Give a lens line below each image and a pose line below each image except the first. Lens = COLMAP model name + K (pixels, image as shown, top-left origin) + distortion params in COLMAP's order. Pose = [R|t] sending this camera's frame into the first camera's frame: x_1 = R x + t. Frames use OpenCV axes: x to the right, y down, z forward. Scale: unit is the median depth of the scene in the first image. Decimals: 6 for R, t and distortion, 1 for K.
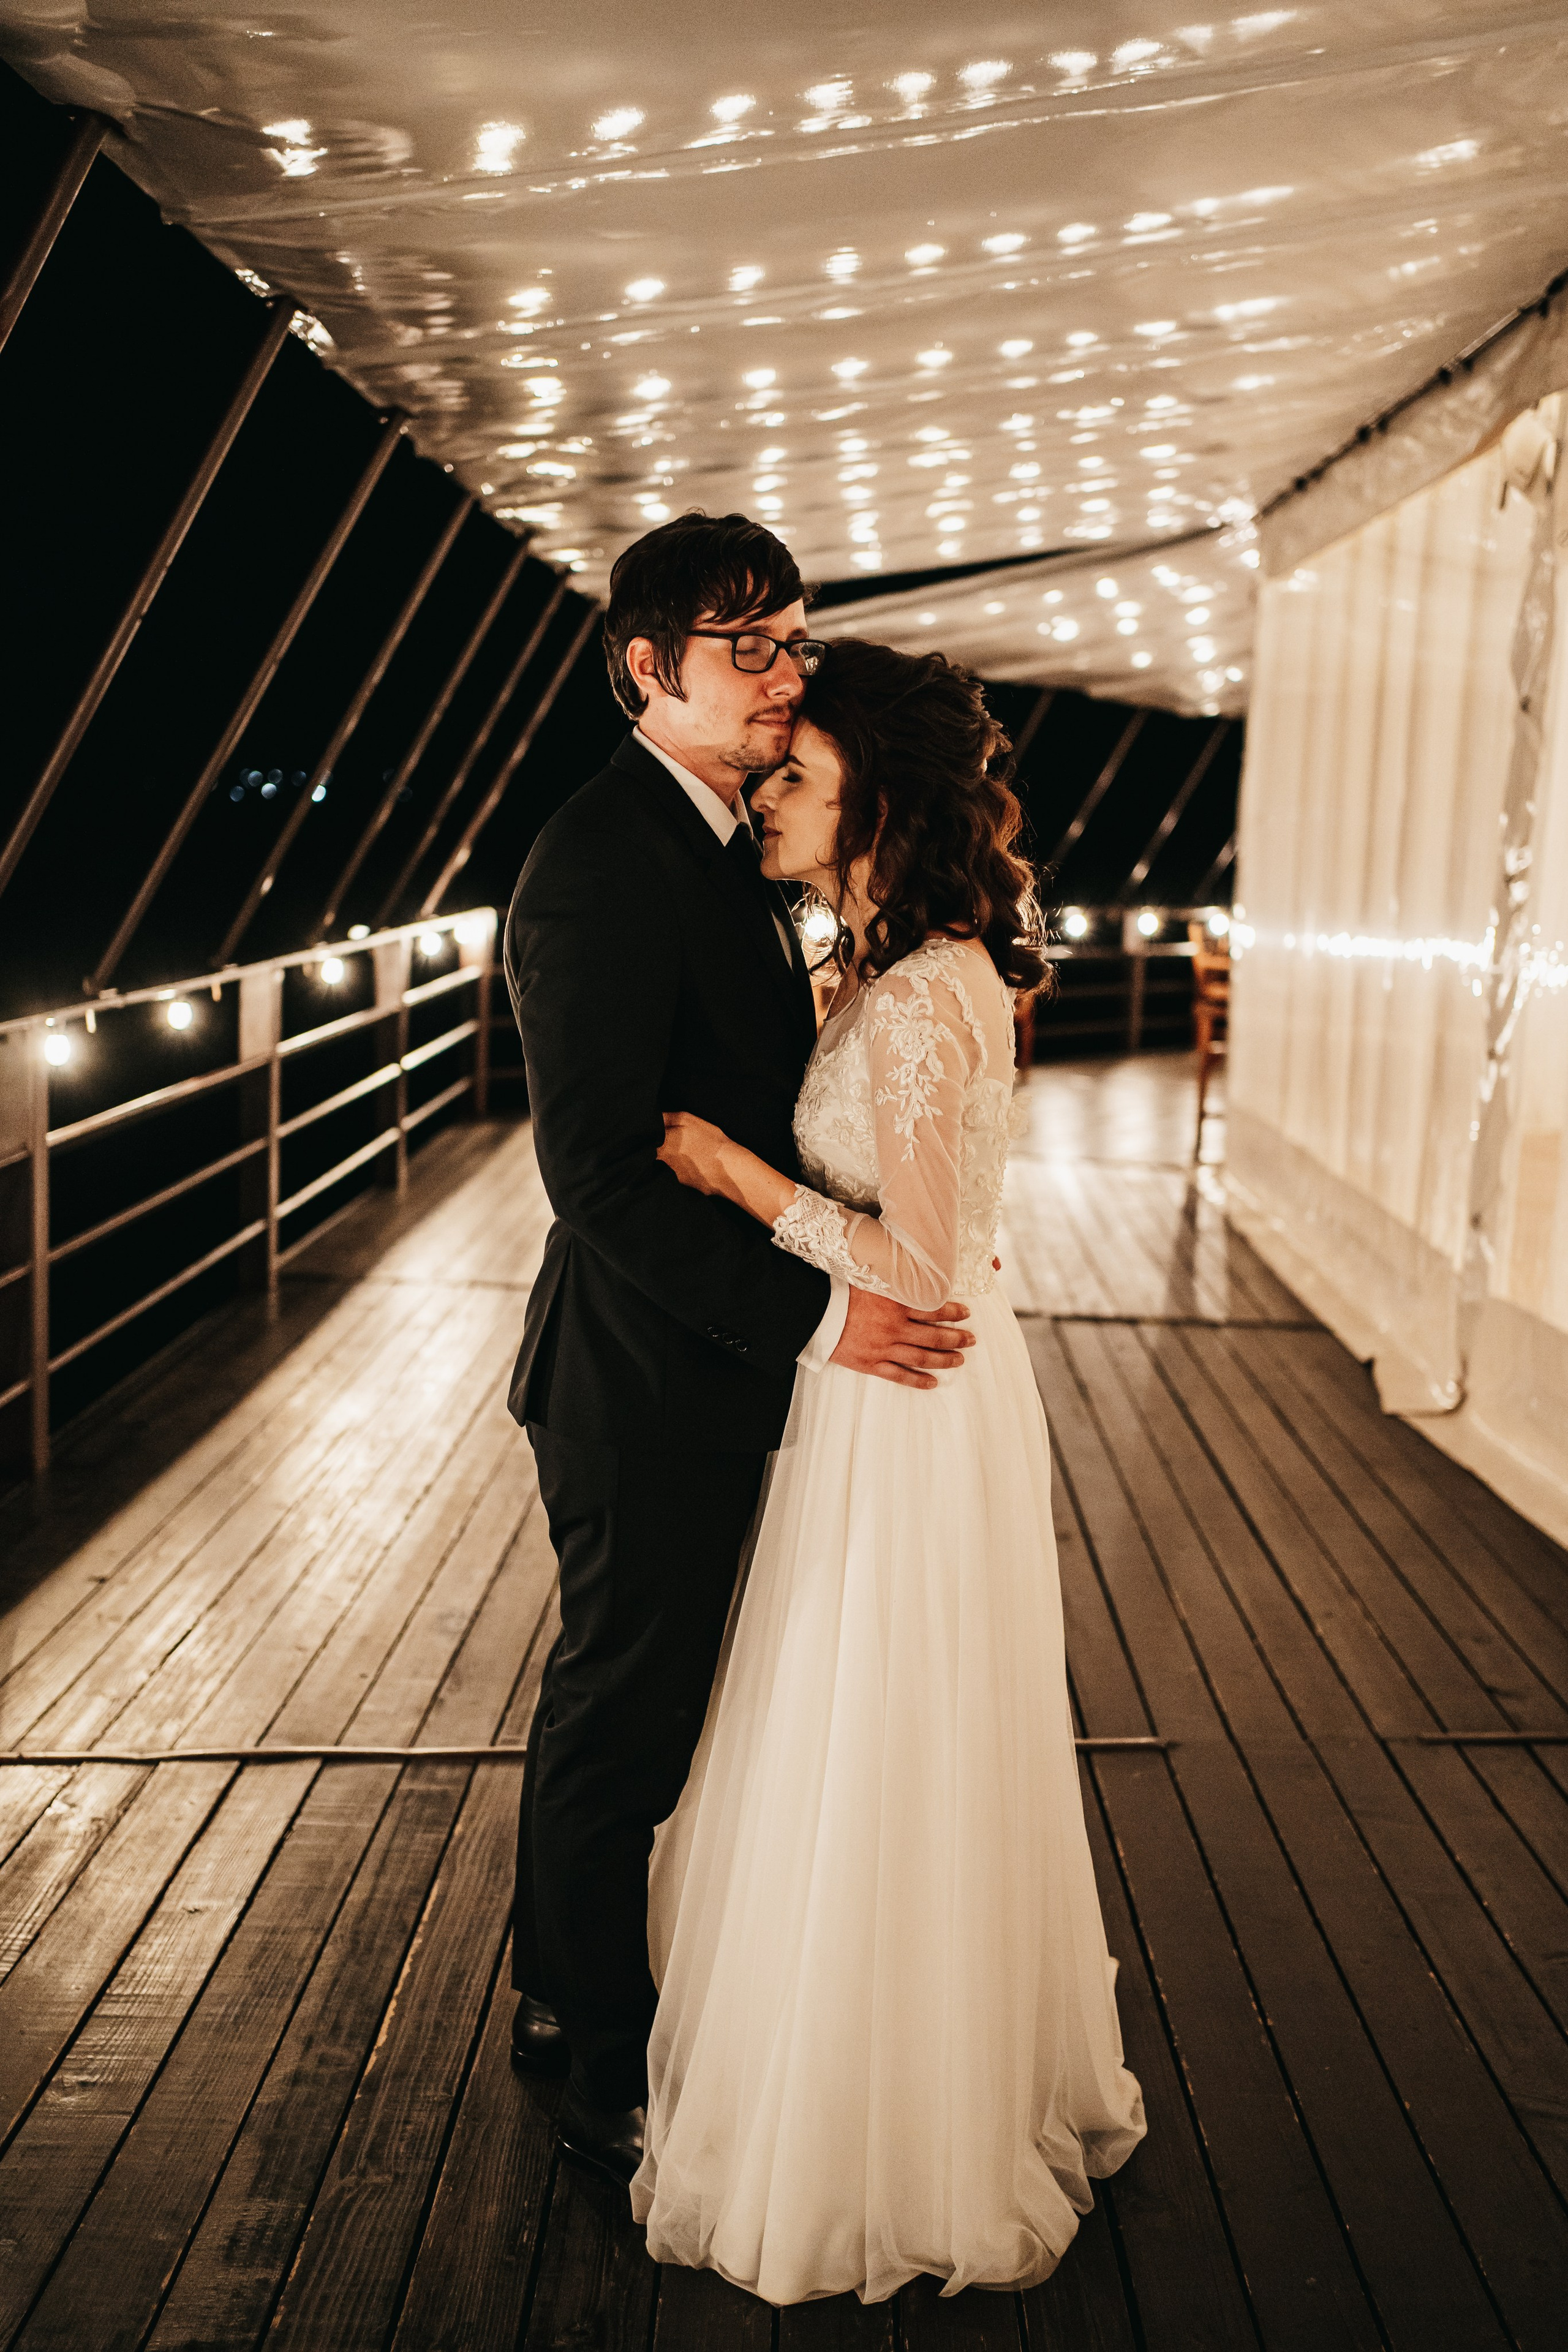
lens RADIAL K [[2399.5, 0, 784.0], [0, 2399.5, 1176.0], [0, 0, 1]] dist [-0.046042, 0.170302]
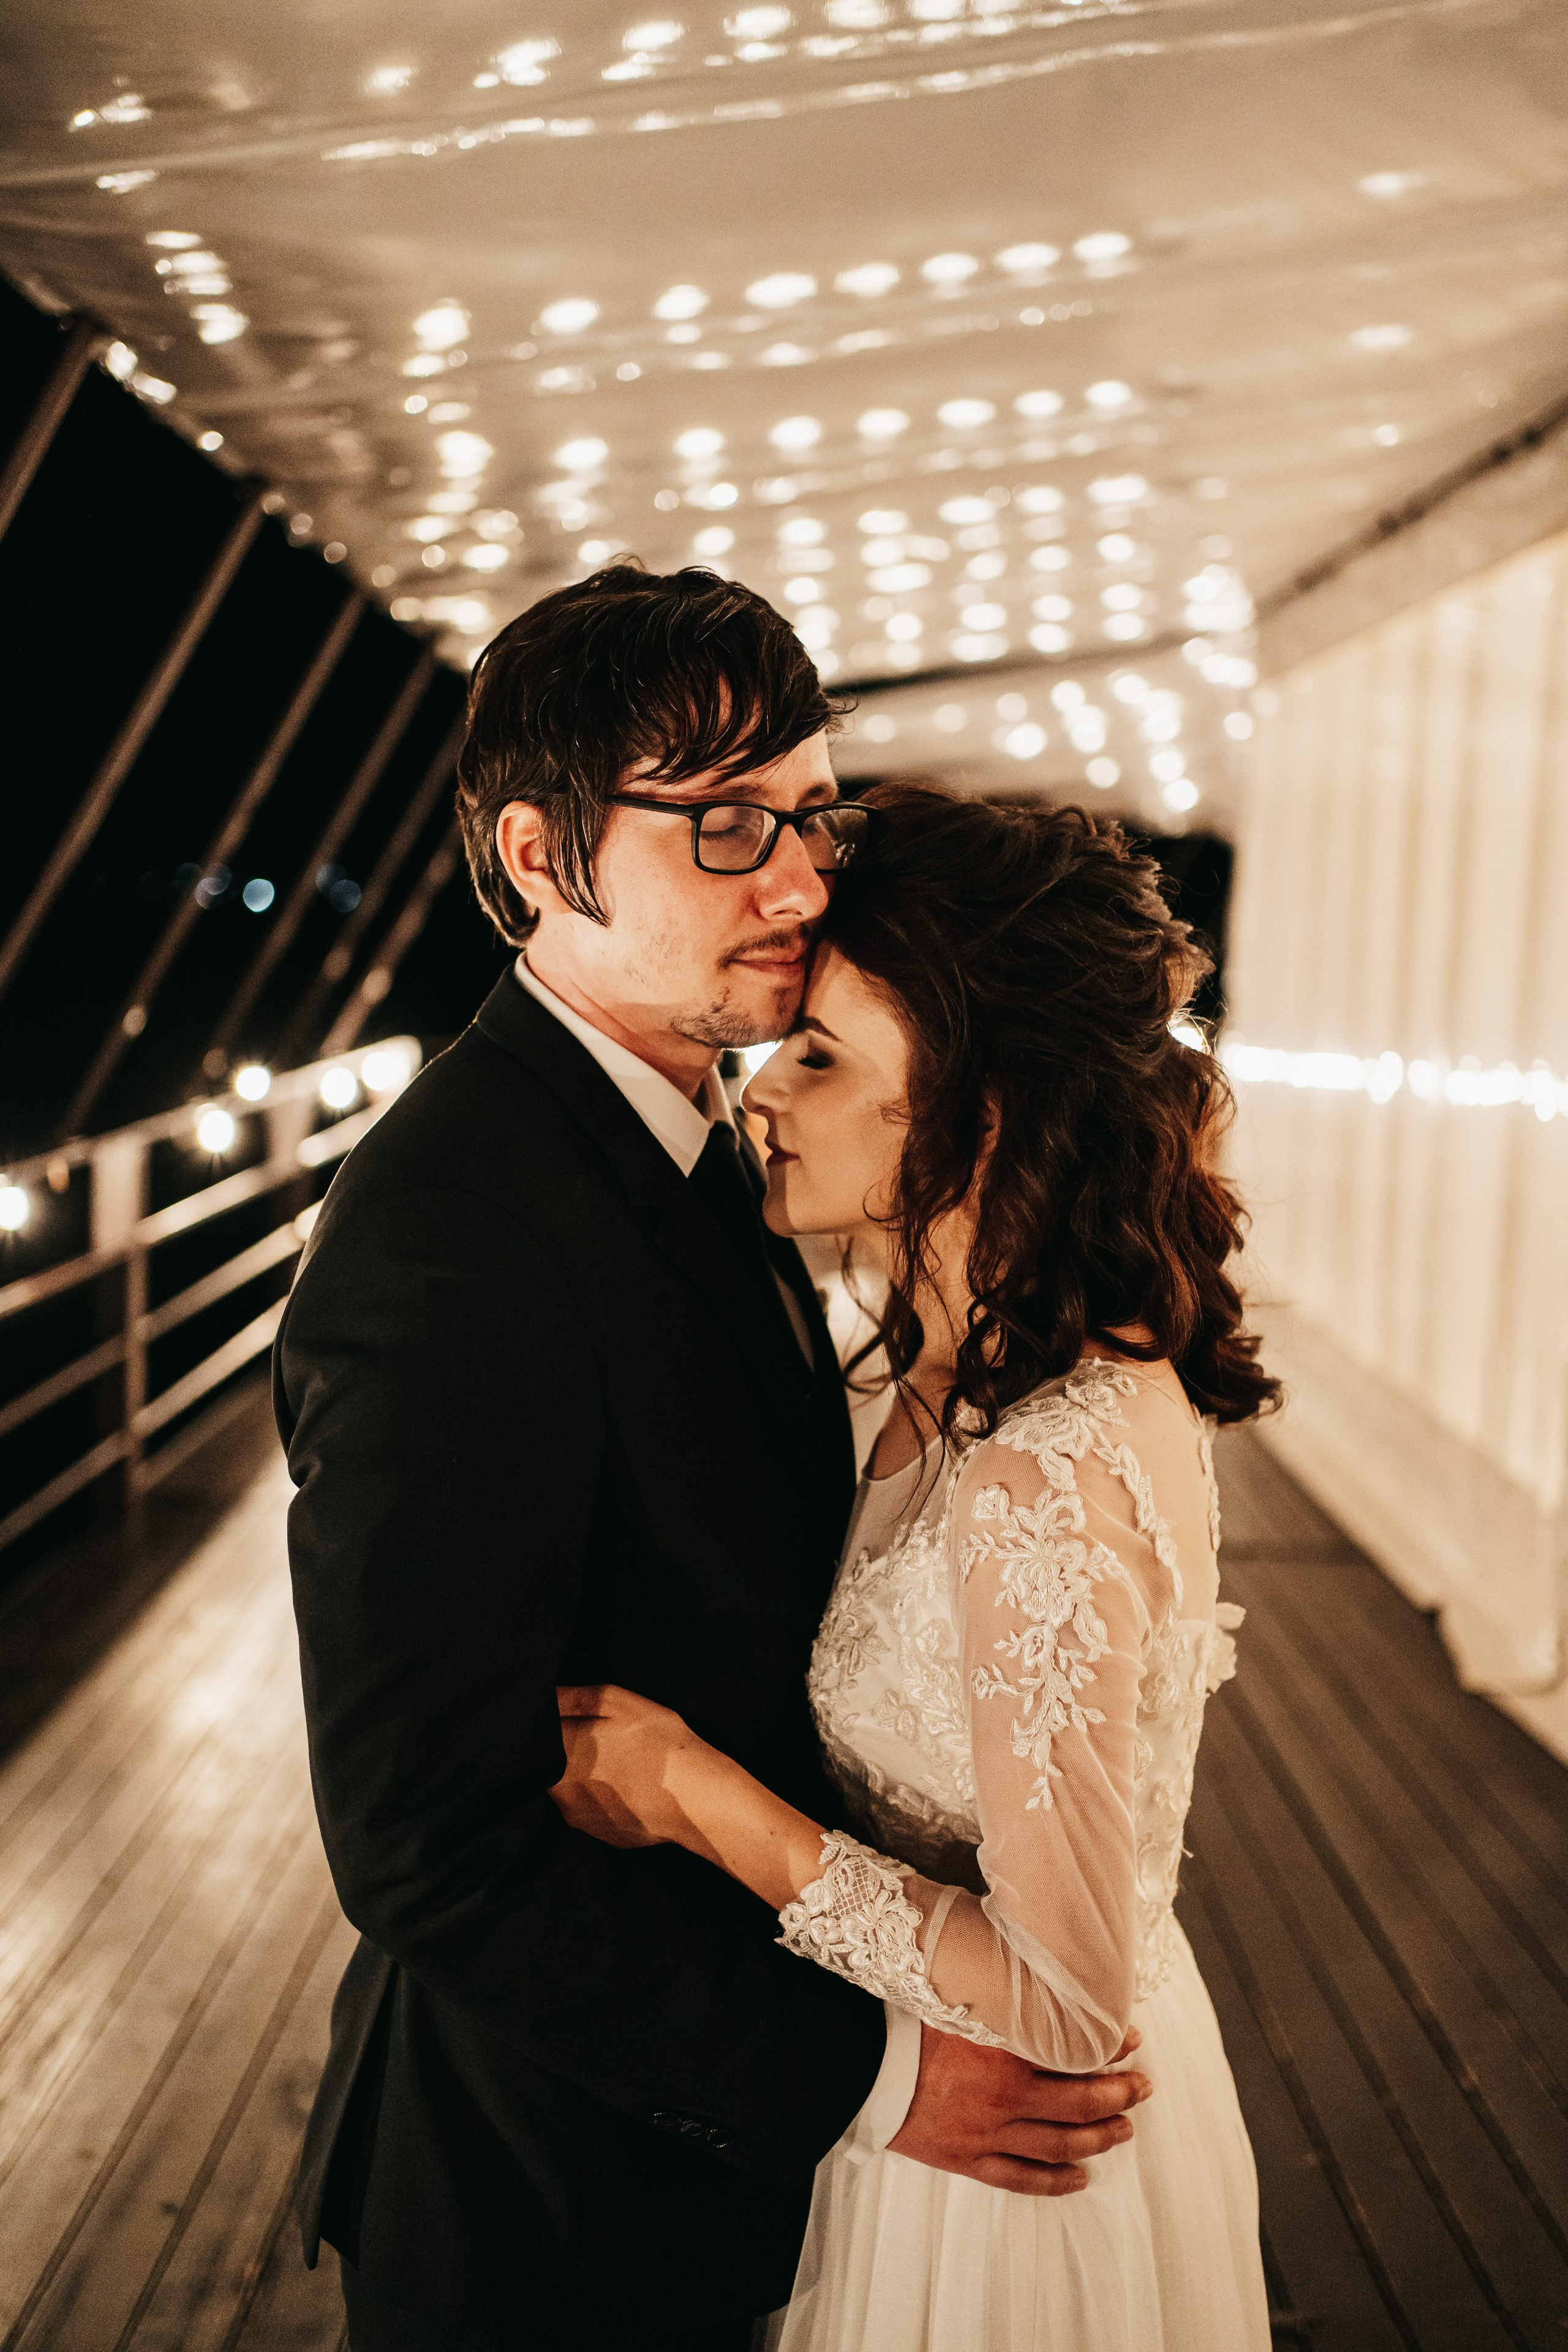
lens RADIAL K [[2352.5, 0, 853.6], [0, 2352.5, 1195.7], [0, 0, 1]] dist [-0.013154, 0.112682]
pose [[0.998448, -0.006432, 0.055311, -0.006384], [0.008129, 0.999501, -0.030513, -0.049433], [-0.055087, 0.030915, 0.998003, 0.194610]]
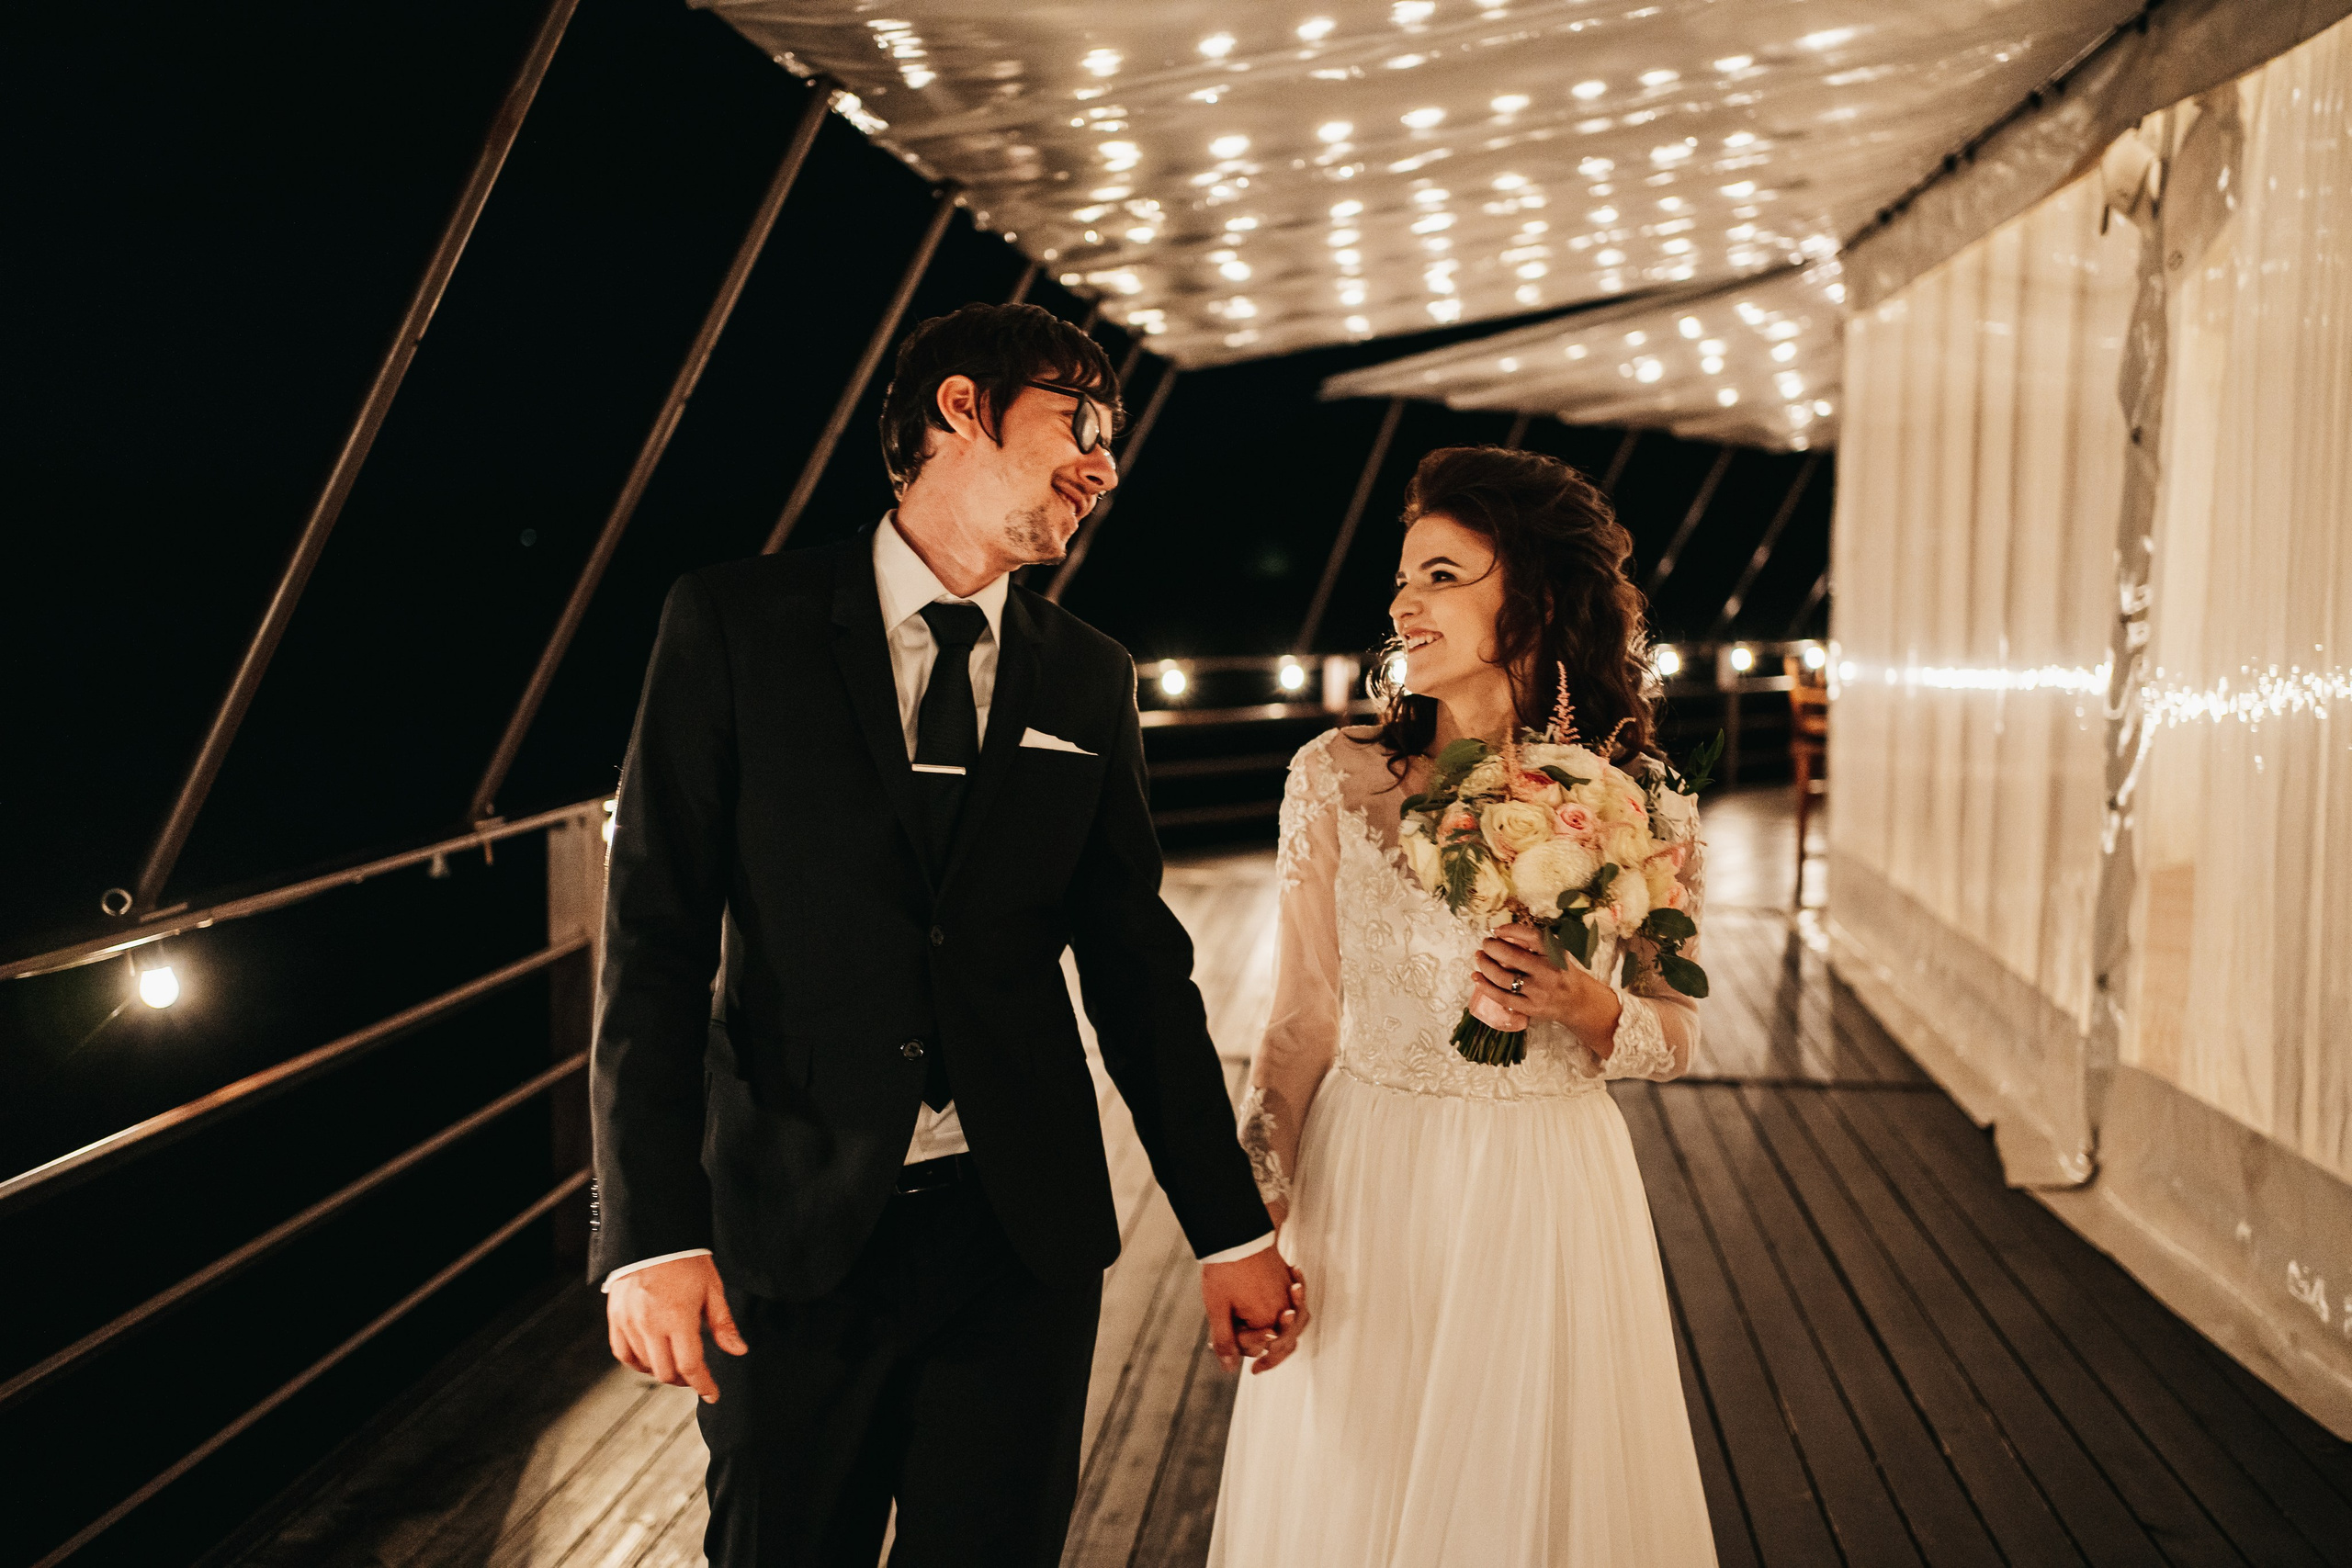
lens RADIAL K [[2352.2, 0, 1165.3], [0, 2352.2, 778.5], [0, 0, 1]] dist [-0.013154, 0.112682]
pose [[0.995574, -0.019096, -0.092023, 0.009827], [0.013962, 0.998327, -0.056114, -0.014667], [0.092941, 0.054581, 0.994175, 0.044134]]
